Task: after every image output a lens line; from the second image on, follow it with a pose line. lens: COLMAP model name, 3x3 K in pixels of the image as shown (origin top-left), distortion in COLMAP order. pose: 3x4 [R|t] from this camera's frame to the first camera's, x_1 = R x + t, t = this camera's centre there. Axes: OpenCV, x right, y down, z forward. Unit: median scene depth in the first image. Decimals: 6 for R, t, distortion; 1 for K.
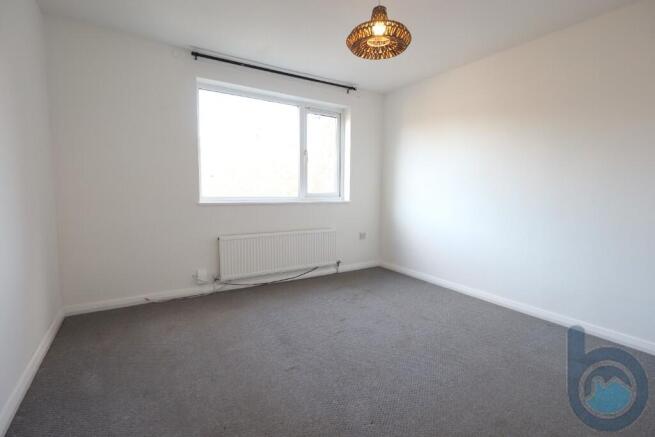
lens RADIAL K [[299.7, 0, 329.9], [0, 299.7, 219.9], [0, 0, 1]] dist [0.003478, -0.002220]
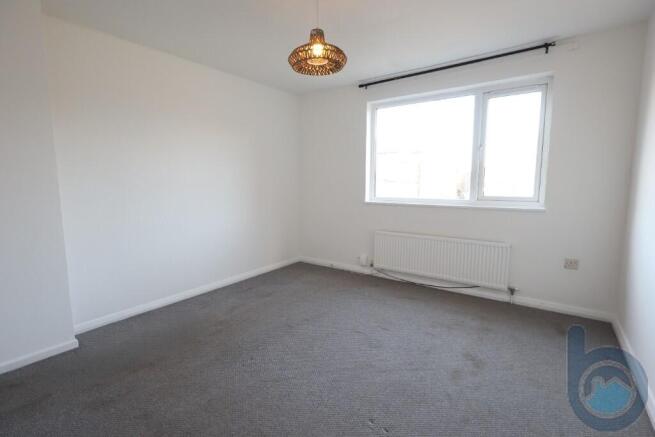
lens RADIAL K [[299.7, 0, 324.9], [0, 299.7, 221.9], [0, 0, 1]] dist [0.003478, -0.002220]
pose [[0.389037, 0.101494, -0.915614, 0.559969], [-0.093699, 0.993117, 0.070273, -0.037232], [0.916445, 0.058454, 0.395869, 0.291903]]
